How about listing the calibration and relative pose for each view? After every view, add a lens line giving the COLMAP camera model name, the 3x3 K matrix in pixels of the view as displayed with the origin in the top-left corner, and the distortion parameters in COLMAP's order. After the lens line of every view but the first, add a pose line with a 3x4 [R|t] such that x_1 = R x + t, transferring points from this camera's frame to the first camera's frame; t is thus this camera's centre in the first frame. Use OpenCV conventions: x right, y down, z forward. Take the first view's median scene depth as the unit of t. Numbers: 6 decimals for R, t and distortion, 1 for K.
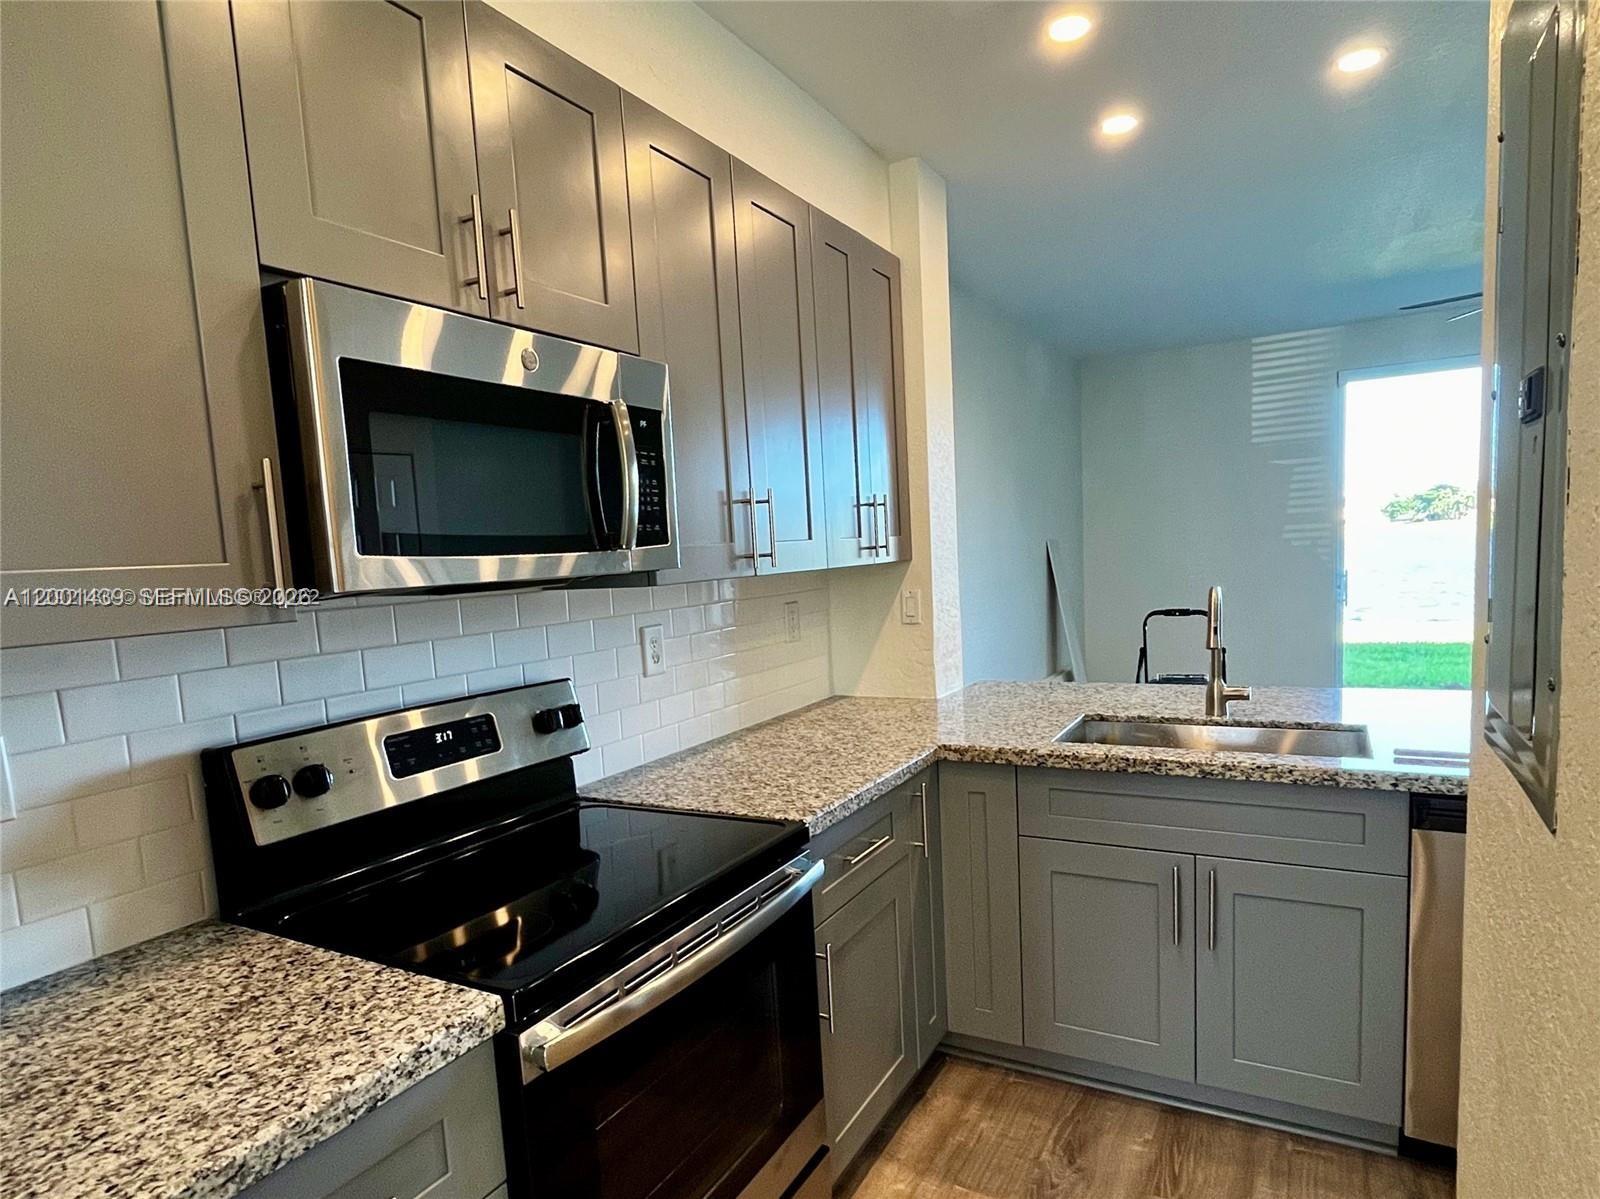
lens RADIAL K [[911.7, 0, 794.2], [0, 911.7, 646.8], [0, 0, 1]] dist [0.001525, 0.000502]
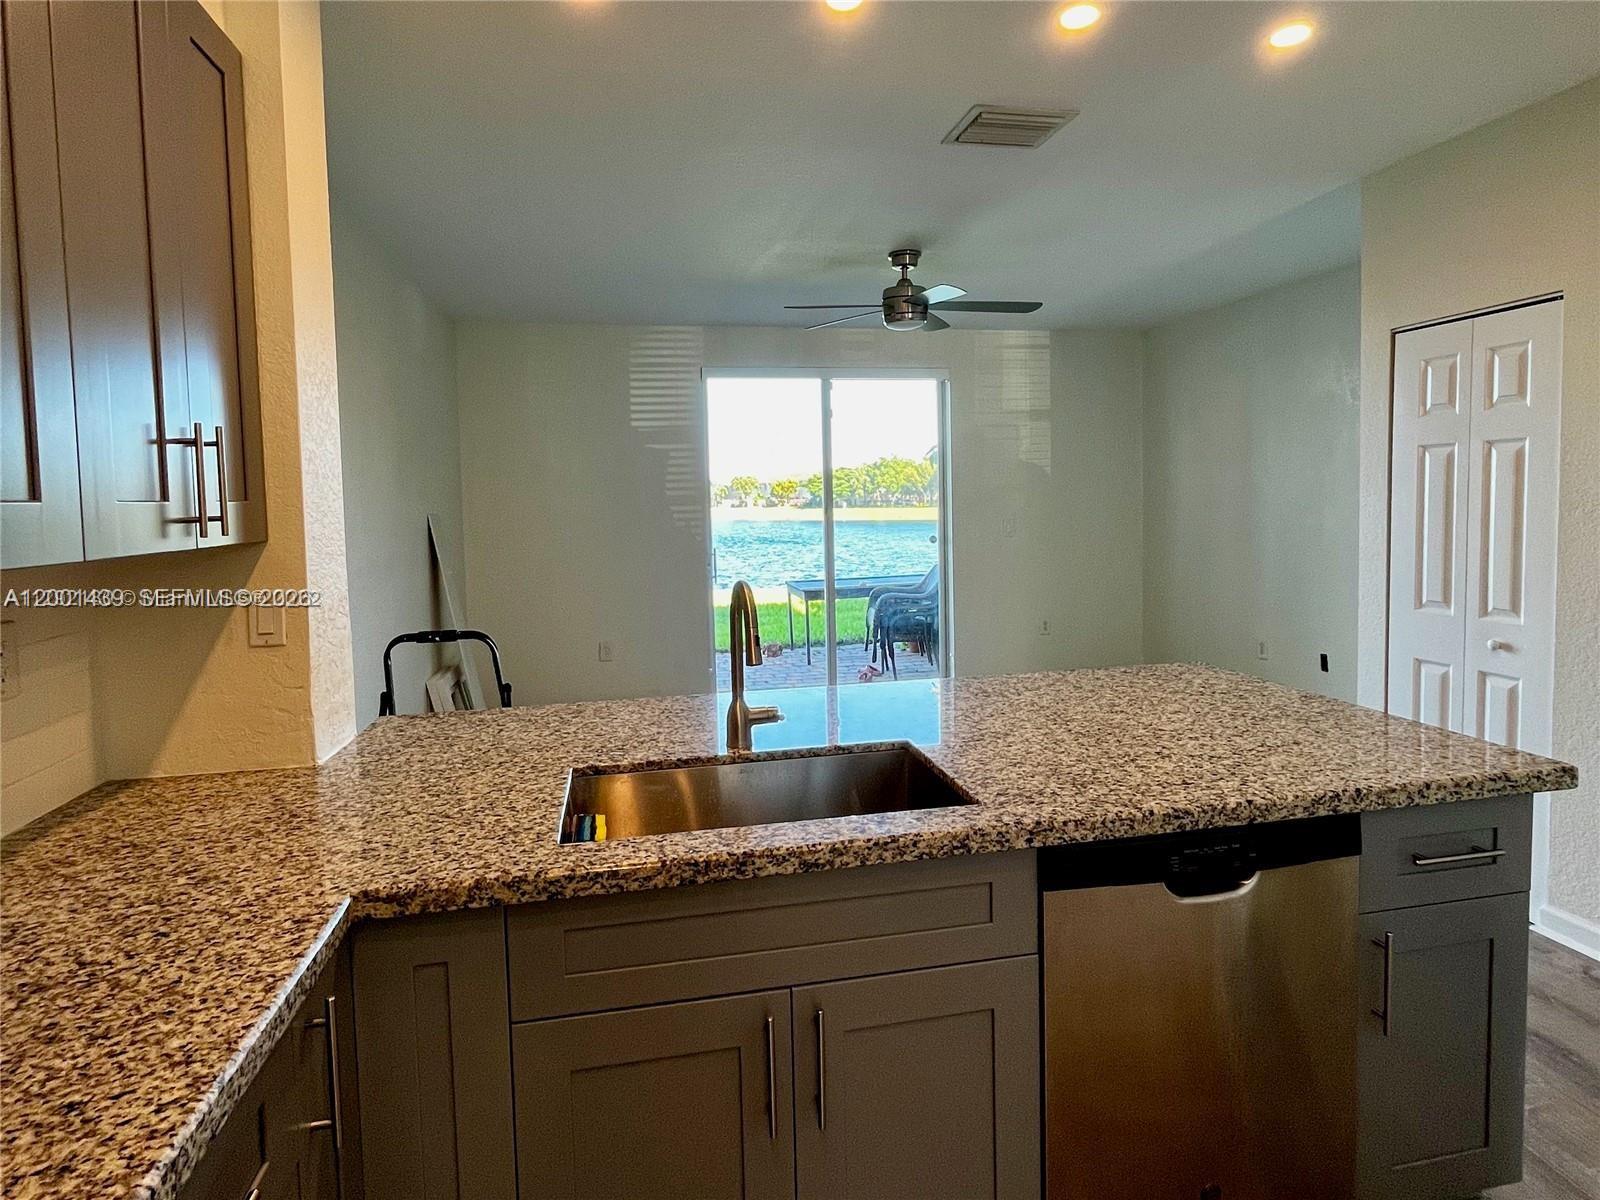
lens RADIAL K [[860.4, 0, 798.3], [0, 860.4, 540.5], [0, 0, 1]] dist [-0.000478, -0.000681]
pose [[0.754392, 0.005165, 0.656403, 0.021984], [0.053452, 0.996165, -0.069271, -0.042970], [-0.654244, 0.087343, 0.751223, 0.390520]]
